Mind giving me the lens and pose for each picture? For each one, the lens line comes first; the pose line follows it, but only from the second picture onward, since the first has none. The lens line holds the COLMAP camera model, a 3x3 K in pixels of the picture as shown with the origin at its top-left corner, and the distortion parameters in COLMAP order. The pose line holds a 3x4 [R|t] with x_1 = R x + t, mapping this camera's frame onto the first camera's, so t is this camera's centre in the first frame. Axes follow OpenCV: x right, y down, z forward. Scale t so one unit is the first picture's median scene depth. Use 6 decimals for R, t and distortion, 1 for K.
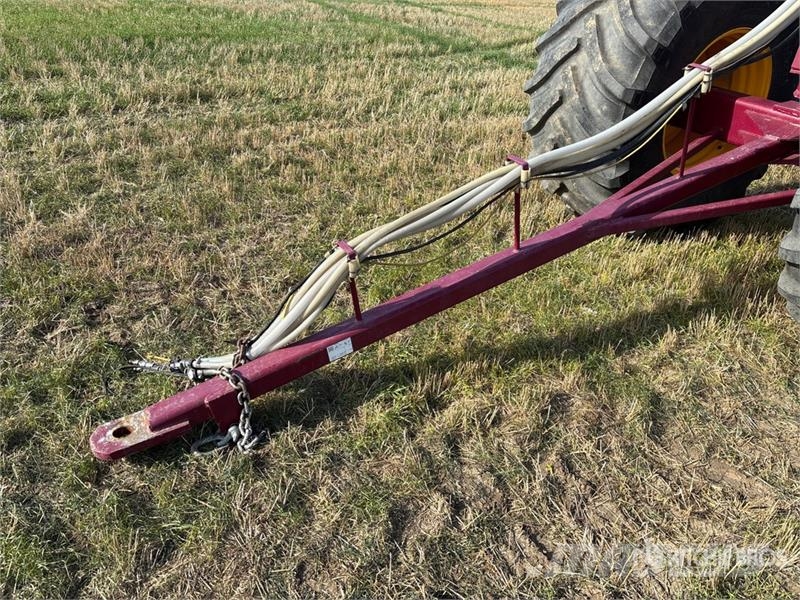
lens RADIAL K [[600.0, 0, 400.0], [0, 600.0, 300.0], [0, 0, 1]] dist [0.062792, -0.078183]
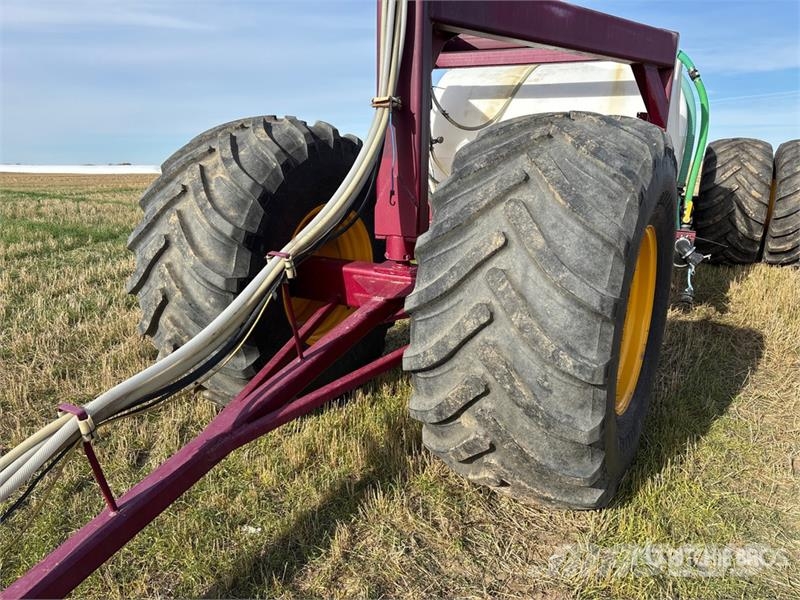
lens RADIAL K [[600.0, 0, 400.0], [0, 600.0, 300.0], [0, 0, 1]] dist [0.062792, -0.078183]
pose [[0.865690, -0.193733, 0.461572, 0.166140], [0.302607, 0.937053, -0.174243, -0.073672], [-0.398761, 0.290516, 0.869822, 0.091335]]
